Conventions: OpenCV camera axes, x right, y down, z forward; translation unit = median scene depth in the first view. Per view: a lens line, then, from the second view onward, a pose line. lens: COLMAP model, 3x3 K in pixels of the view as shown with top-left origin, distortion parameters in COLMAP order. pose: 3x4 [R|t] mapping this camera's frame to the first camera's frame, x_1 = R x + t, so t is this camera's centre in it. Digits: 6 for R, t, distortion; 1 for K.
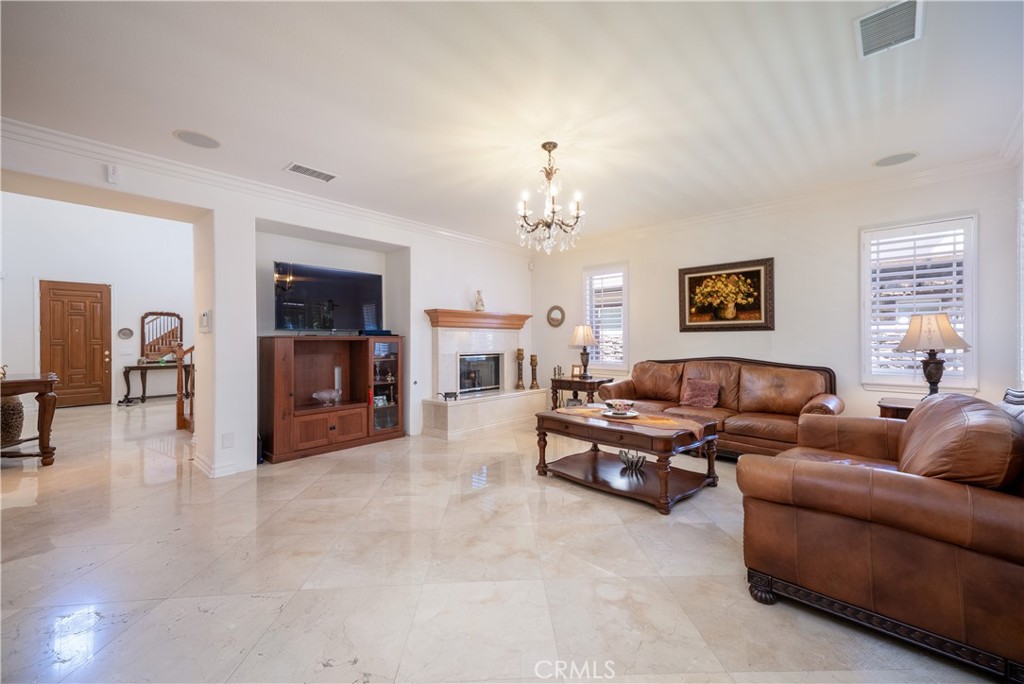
lens RADIAL K [[424.8, 0, 519.4], [0, 424.8, 338.5], [0, 0, 1]] dist [0.024586, 0.000013]
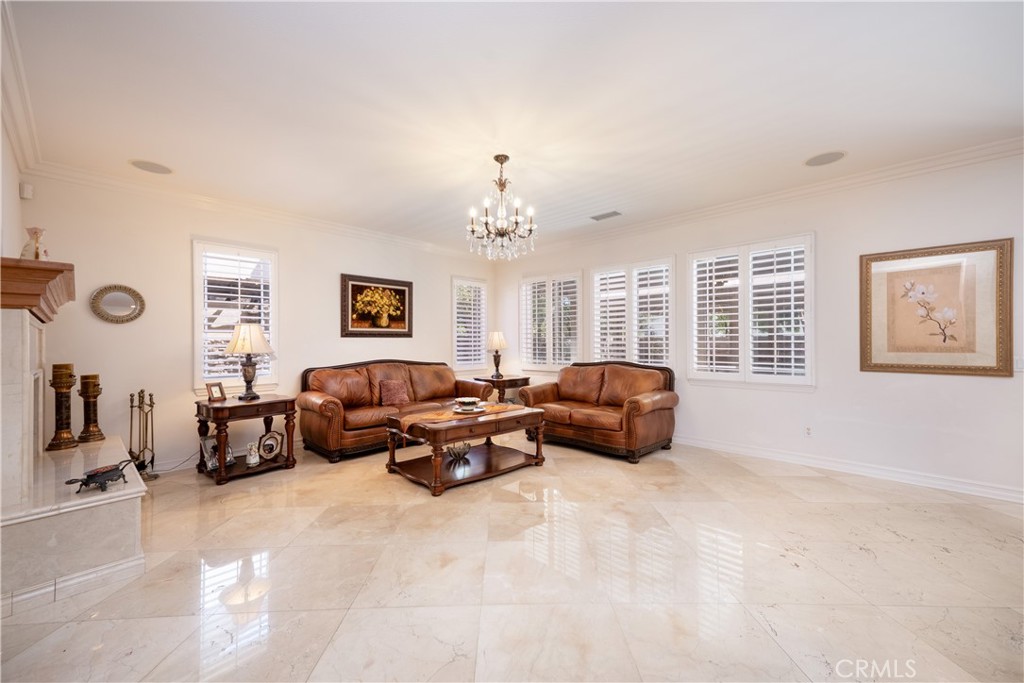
lens RADIAL K [[408.2, 0, 512.0], [0, 408.2, 341.5], [0, 0, 1]] dist [0.021114, -0.000008]
pose [[0.033441, 0.008321, 0.999406, -0.612905], [0.002263, 0.999962, -0.008402, 0.004160], [-0.999438, 0.002542, 0.033421, 0.622872]]
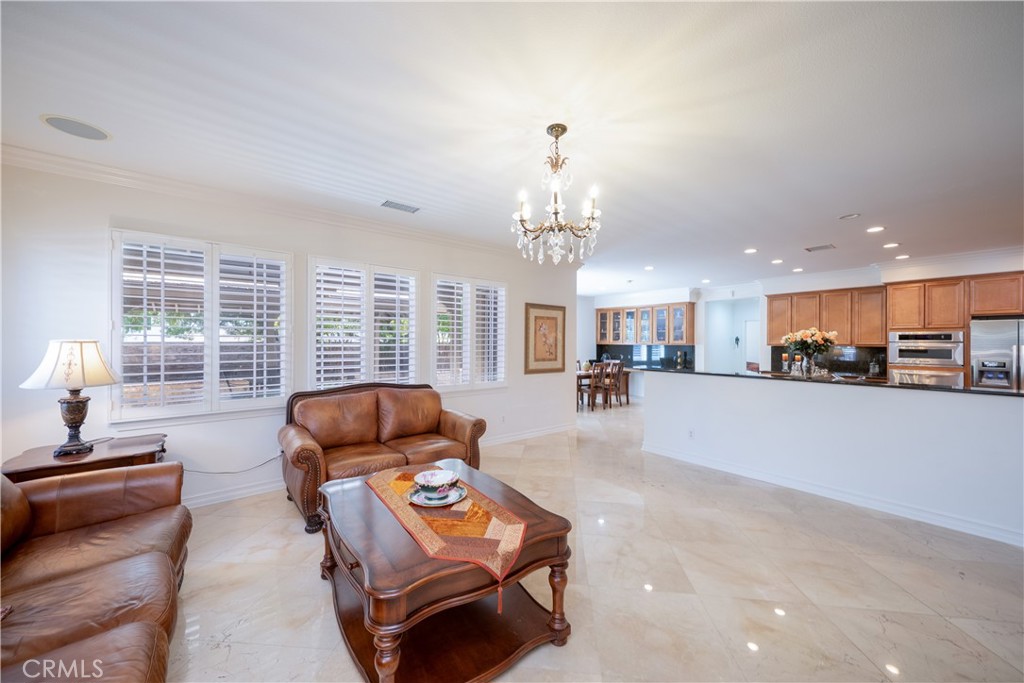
lens RADIAL K [[383.6, 0, 502.4], [0, 383.6, 341.3], [0, 0, 1]] dist [0.002558, 0.000160]
pose [[-0.984519, 0.001277, 0.175275, 0.034650], [0.000811, 0.999996, -0.002732, -0.041502], [-0.175277, -0.002547, -0.984516, 1.142082]]
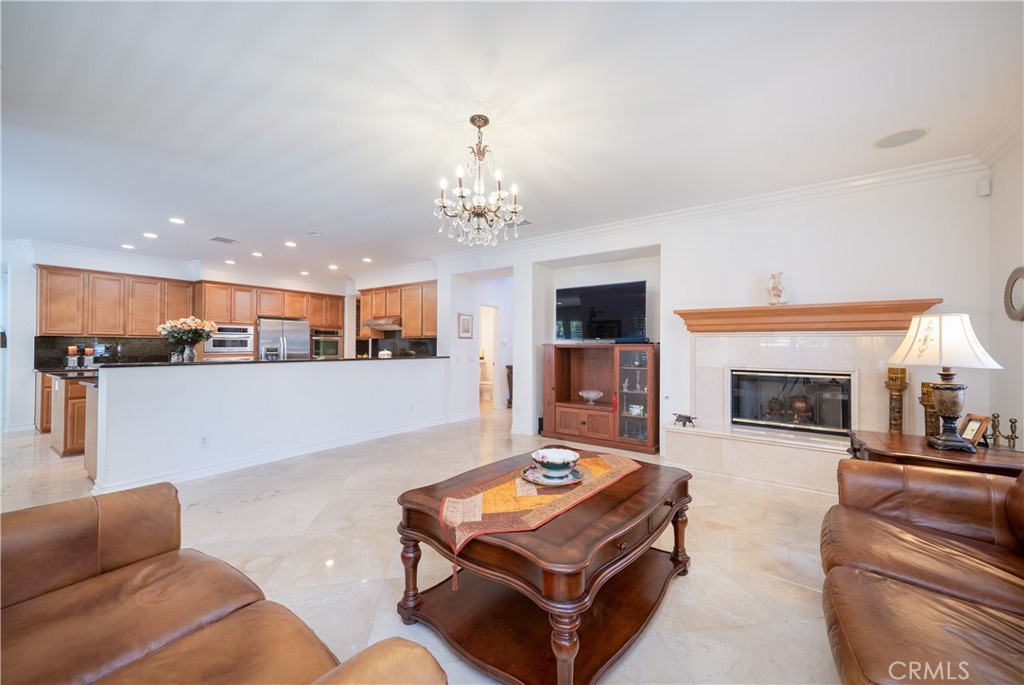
lens RADIAL K [[392.3, 0, 512.0], [0, 392.3, 342.5], [0, 0, 1]] dist [0.028575, -0.000015]
pose [[0.112943, -0.006546, -0.993580, 0.568170], [-0.002121, 0.999974, -0.006829, -0.001872], [0.993599, 0.002879, 0.112926, 0.645291]]
